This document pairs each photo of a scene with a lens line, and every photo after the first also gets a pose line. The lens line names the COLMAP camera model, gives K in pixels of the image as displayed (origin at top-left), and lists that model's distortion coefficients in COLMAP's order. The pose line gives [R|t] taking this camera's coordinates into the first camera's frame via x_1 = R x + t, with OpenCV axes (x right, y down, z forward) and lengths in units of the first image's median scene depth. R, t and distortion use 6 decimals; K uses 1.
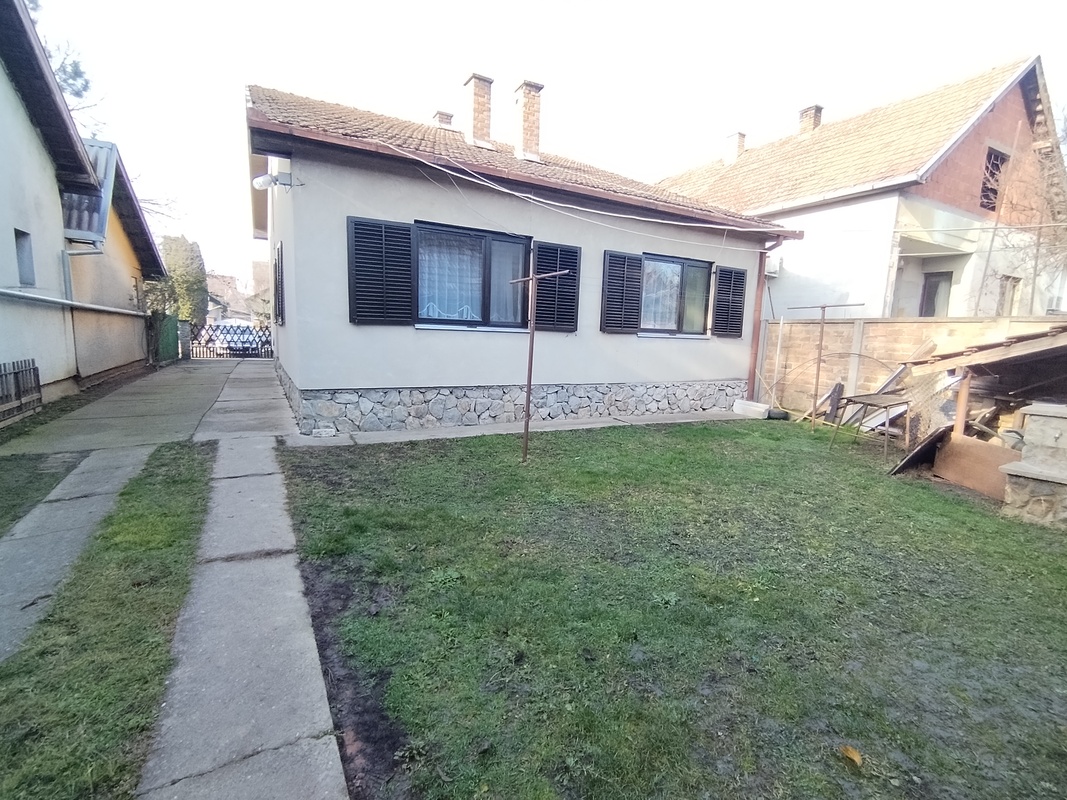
lens RADIAL K [[504.6, 0, 532.5], [0, 504.6, 402.5], [0, 0, 1]] dist [0.002490, 0.000227]
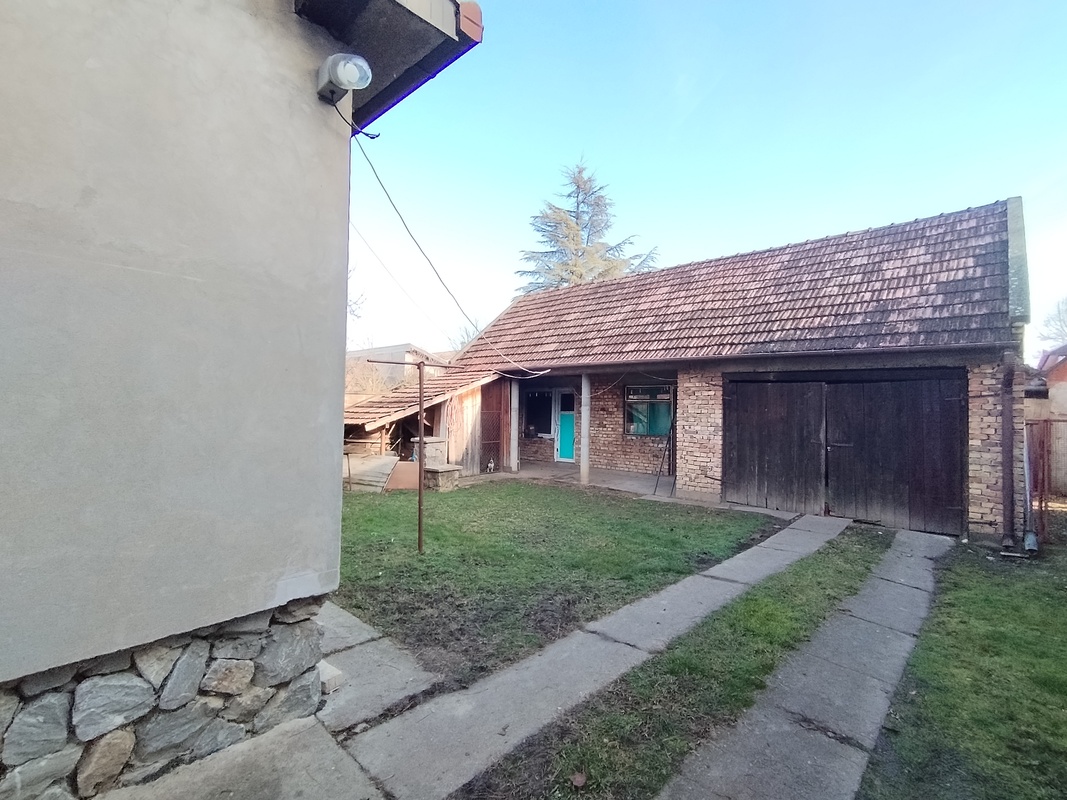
lens RADIAL K [[504.6, 0, 532.5], [0, 504.6, 397.3], [0, 0, 1]] dist [0.002490, 0.000227]
pose [[-0.307722, -0.022433, 0.951212, -1.411386], [0.097466, 0.993720, 0.054966, -0.294105], [-0.946471, 0.109625, -0.303603, 1.512409]]
